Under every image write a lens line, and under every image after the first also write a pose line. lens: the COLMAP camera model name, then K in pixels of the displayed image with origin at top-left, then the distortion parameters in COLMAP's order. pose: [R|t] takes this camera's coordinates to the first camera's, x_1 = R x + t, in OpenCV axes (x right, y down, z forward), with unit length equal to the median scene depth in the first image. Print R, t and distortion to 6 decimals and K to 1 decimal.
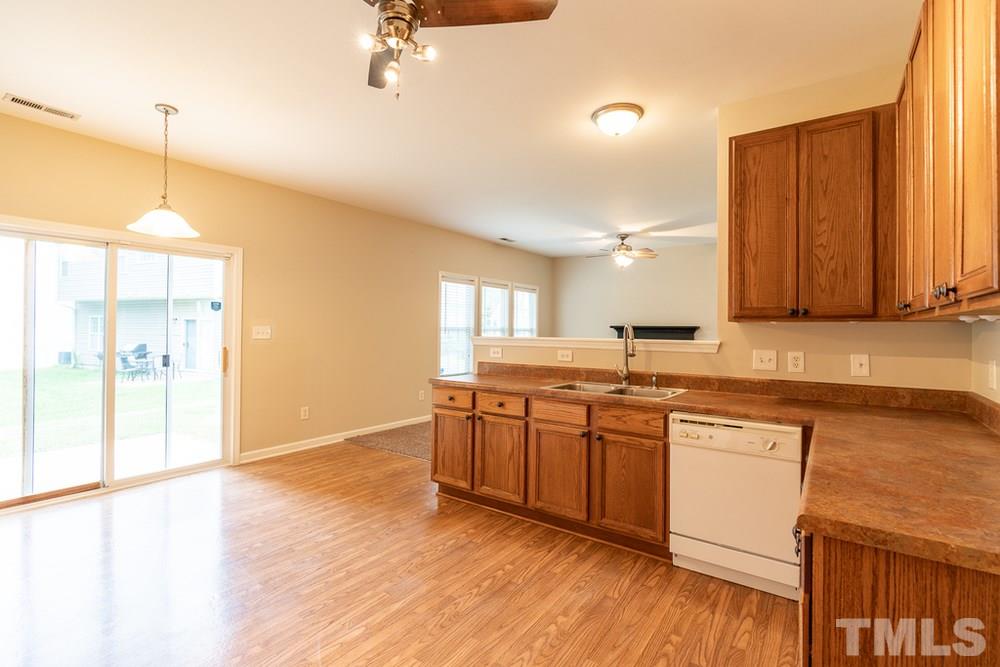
lens RADIAL K [[458.2, 0, 505.8], [0, 458.2, 327.8], [0, 0, 1]] dist [-0.011615, 0.002880]
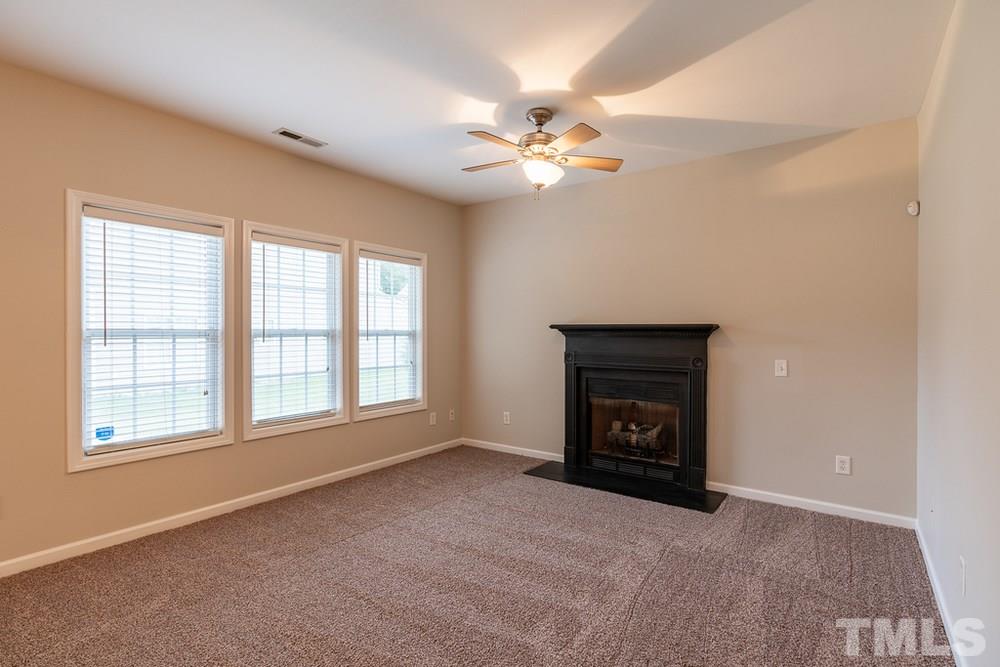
lens RADIAL K [[458.2, 0, 528.7], [0, 458.2, 332.8], [0, 0, 1]] dist [-0.011615, 0.002880]
pose [[0.999960, -0.004874, 0.007467, 0.244672], [0.004830, 0.999971, 0.005870, 0.001789], [-0.007496, -0.005834, 0.999955, 0.579289]]
